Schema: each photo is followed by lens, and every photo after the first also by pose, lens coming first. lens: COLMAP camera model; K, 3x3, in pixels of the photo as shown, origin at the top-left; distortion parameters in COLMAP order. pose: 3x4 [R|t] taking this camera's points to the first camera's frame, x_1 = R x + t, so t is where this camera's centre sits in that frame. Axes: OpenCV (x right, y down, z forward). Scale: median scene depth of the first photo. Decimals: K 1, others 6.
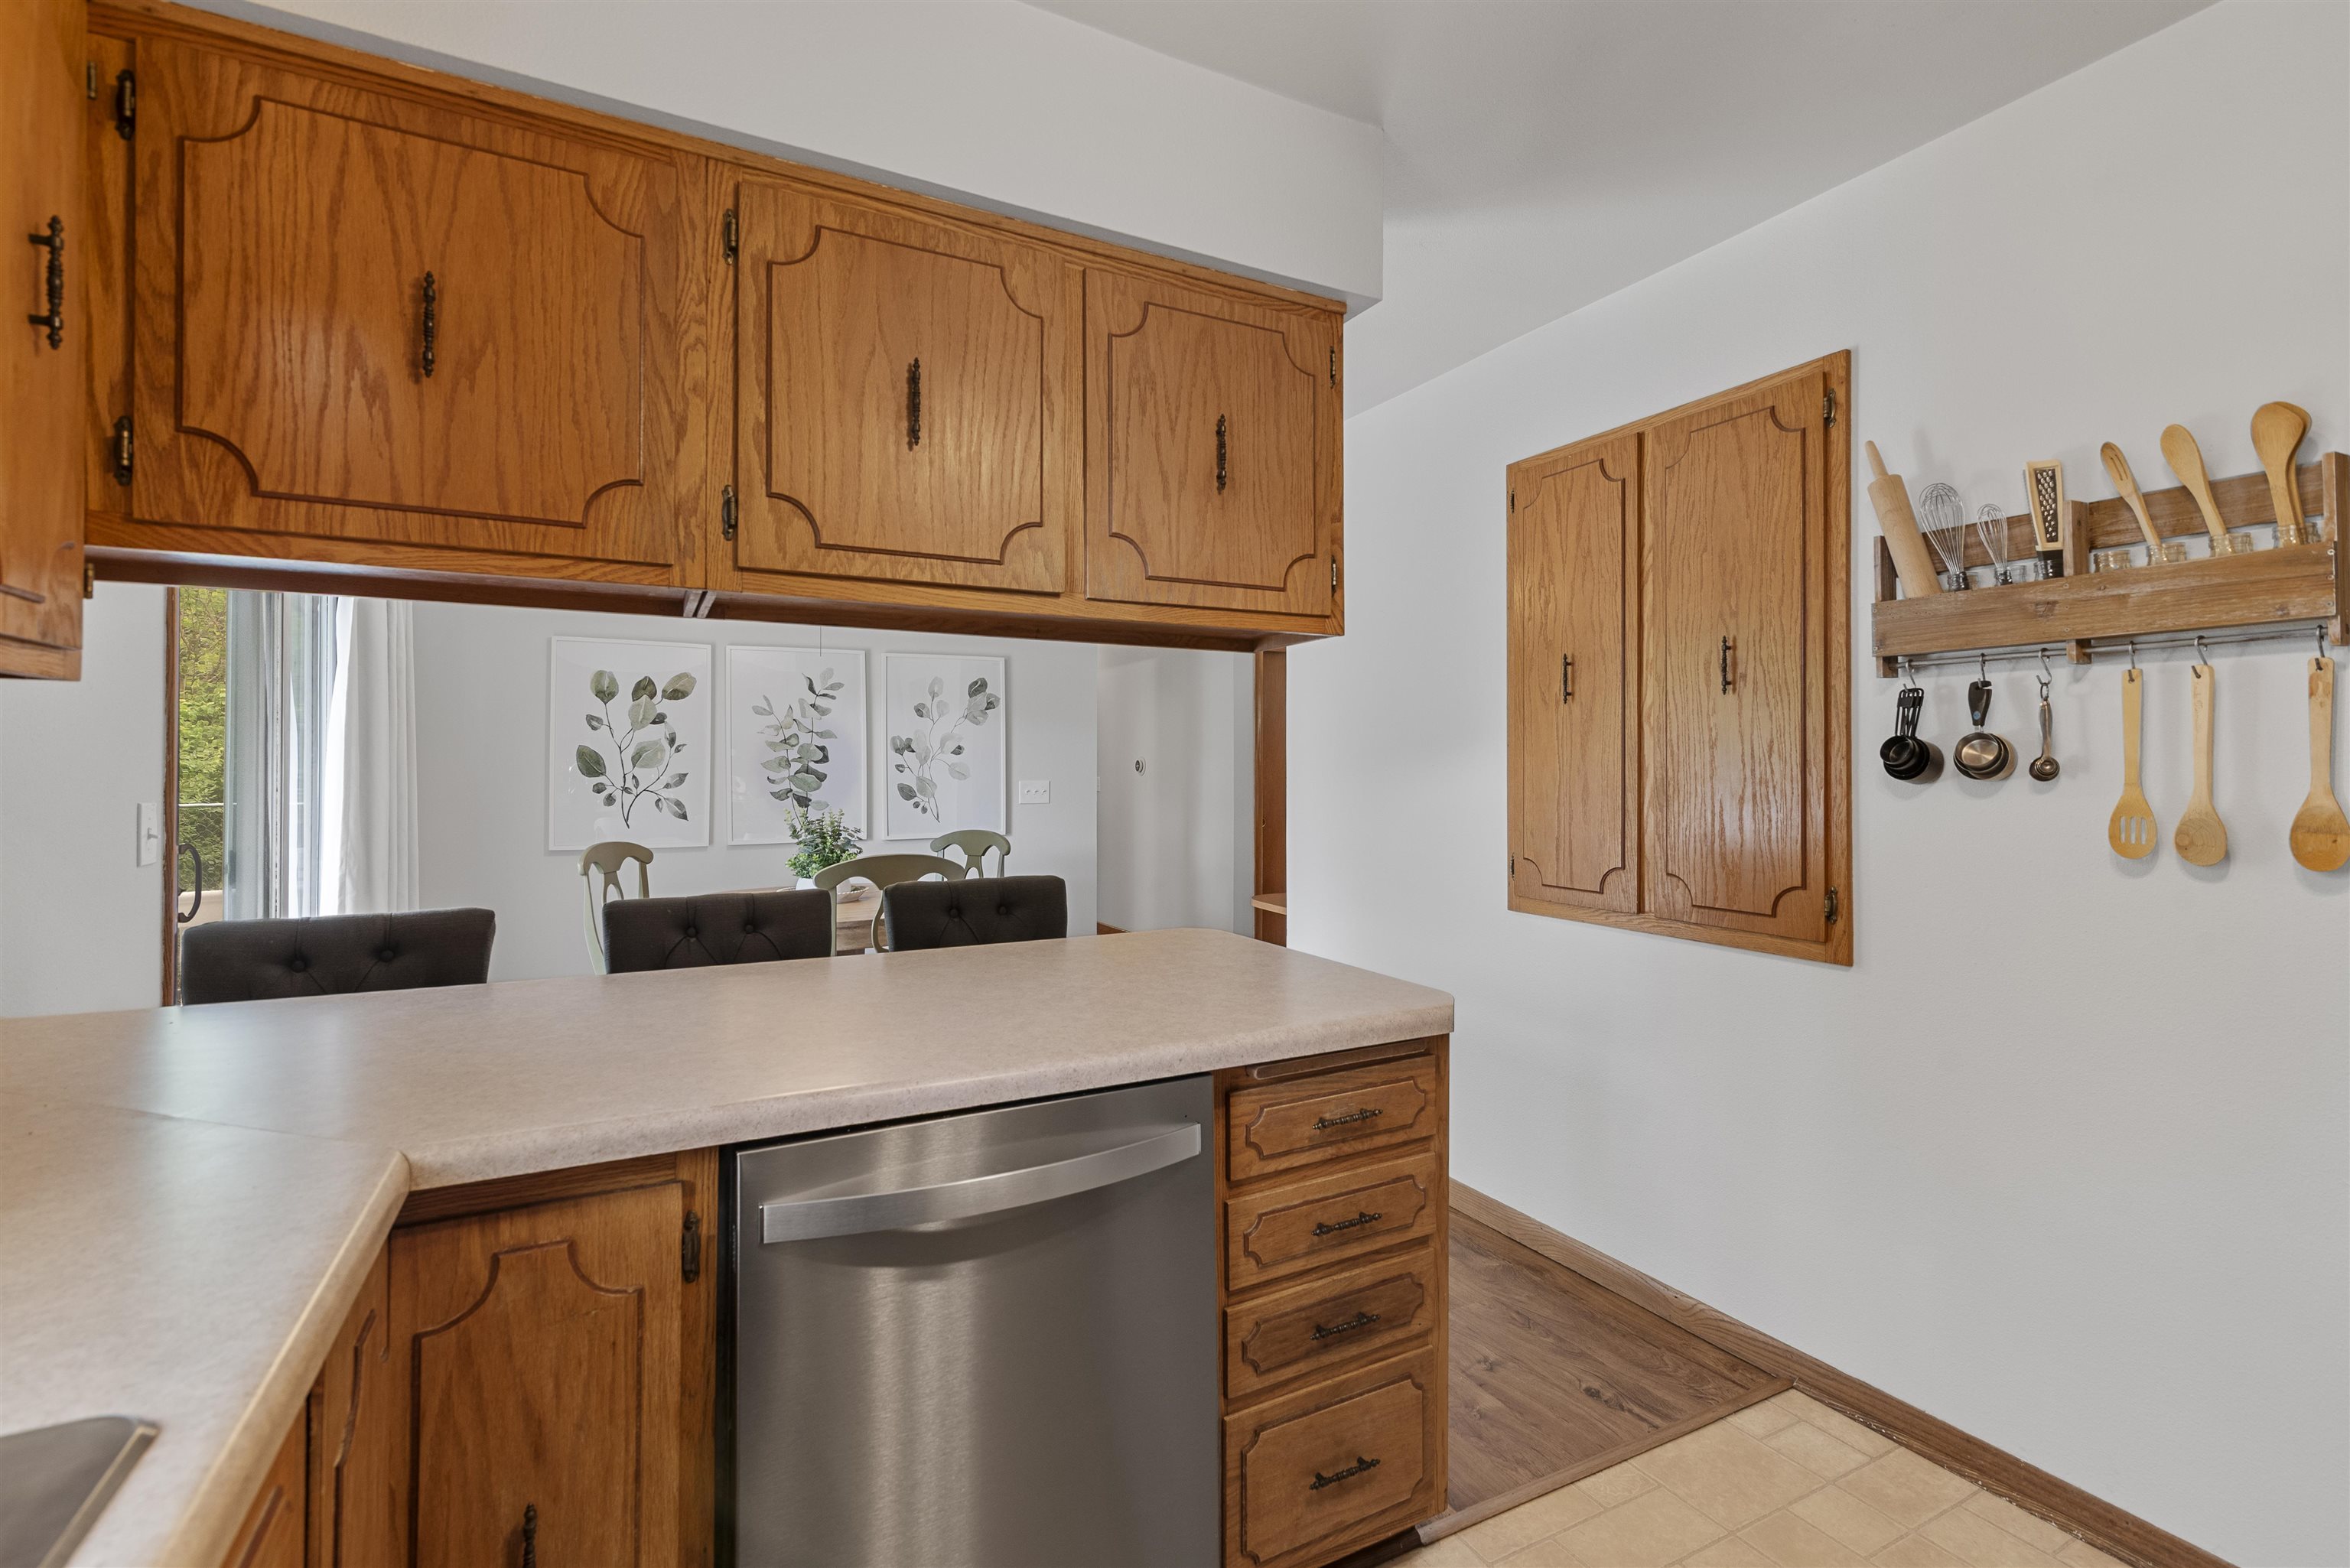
lens RADIAL K [[1064.8, 0, 1190.5], [0, 1064.8, 769.3], [0, 0, 1]] dist [0.018111, 0.000686]
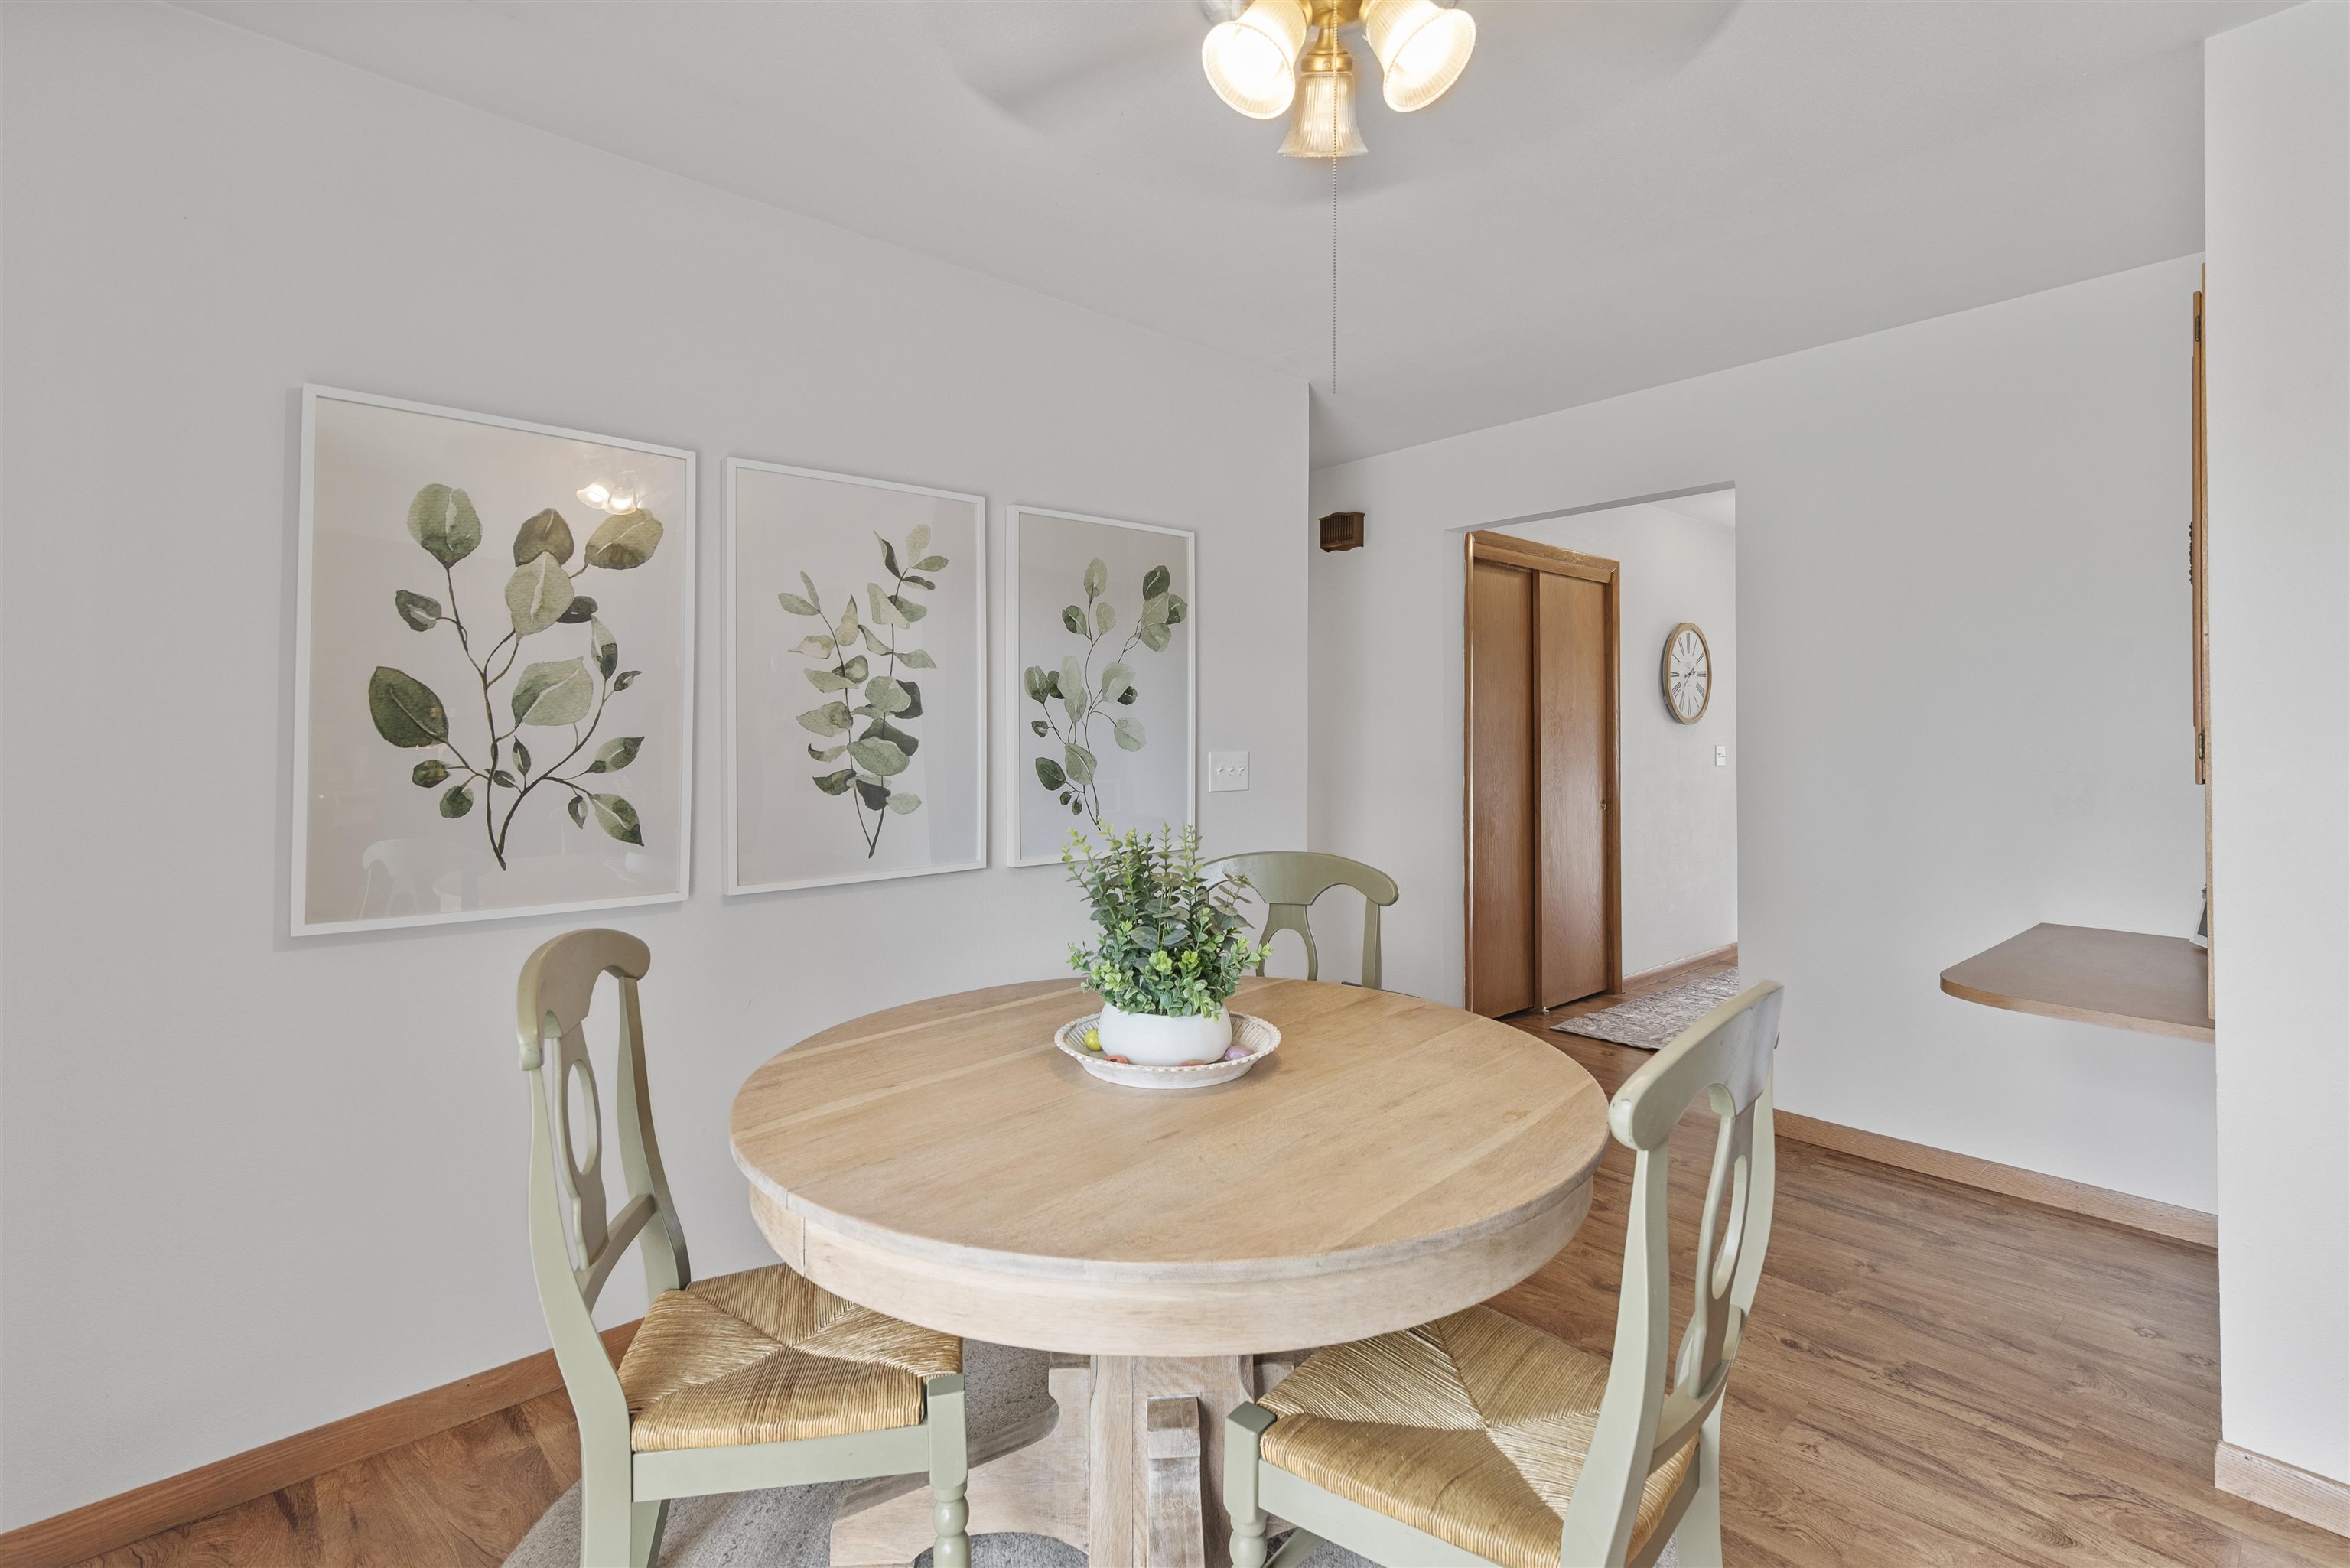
lens RADIAL K [[1064.8, 0, 1170.7], [0, 1064.8, 728.0], [0, 0, 1]] dist [0.018111, 0.000686]
pose [[0.972948, -0.000925, 0.231022, -0.347621], [0.004165, 0.999900, -0.013538, 0.006443], [-0.230987, 0.014134, 0.972854, 0.502044]]
